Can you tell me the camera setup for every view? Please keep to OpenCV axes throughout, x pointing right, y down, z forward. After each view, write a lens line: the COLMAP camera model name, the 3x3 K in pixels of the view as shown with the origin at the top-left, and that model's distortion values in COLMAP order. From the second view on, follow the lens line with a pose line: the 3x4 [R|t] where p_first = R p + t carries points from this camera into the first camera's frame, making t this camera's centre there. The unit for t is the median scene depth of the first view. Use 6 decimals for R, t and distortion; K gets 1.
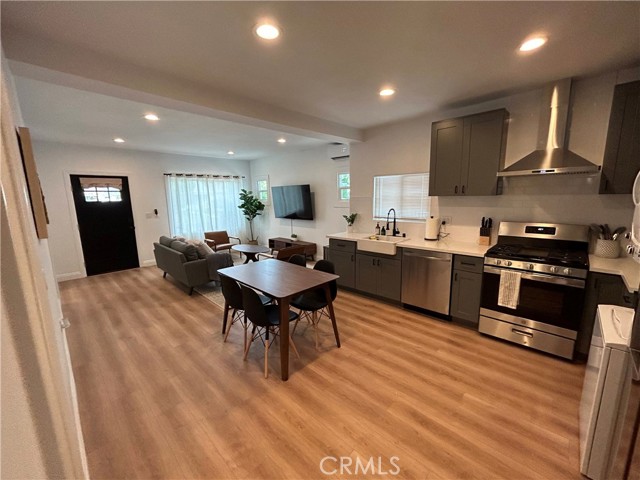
lens RADIAL K [[261.5, 0, 320.0], [0, 261.5, 240.0], [0, 0, 1]] dist [0.000451, -0.000025]
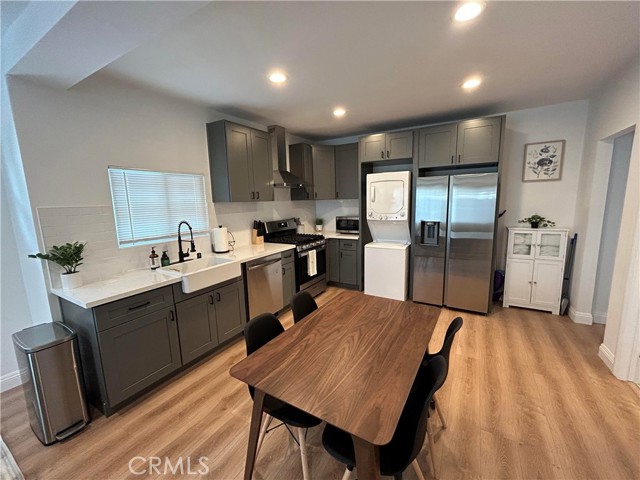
lens RADIAL K [[261.5, 0, 320.0], [0, 261.5, 240.0], [0, 0, 1]] dist [0.000451, -0.000025]
pose [[-0.217814, -0.123973, 0.968085, -0.485297], [0.197326, 0.965822, 0.168080, -0.121916], [-0.955835, 0.227638, -0.185906, 0.831039]]
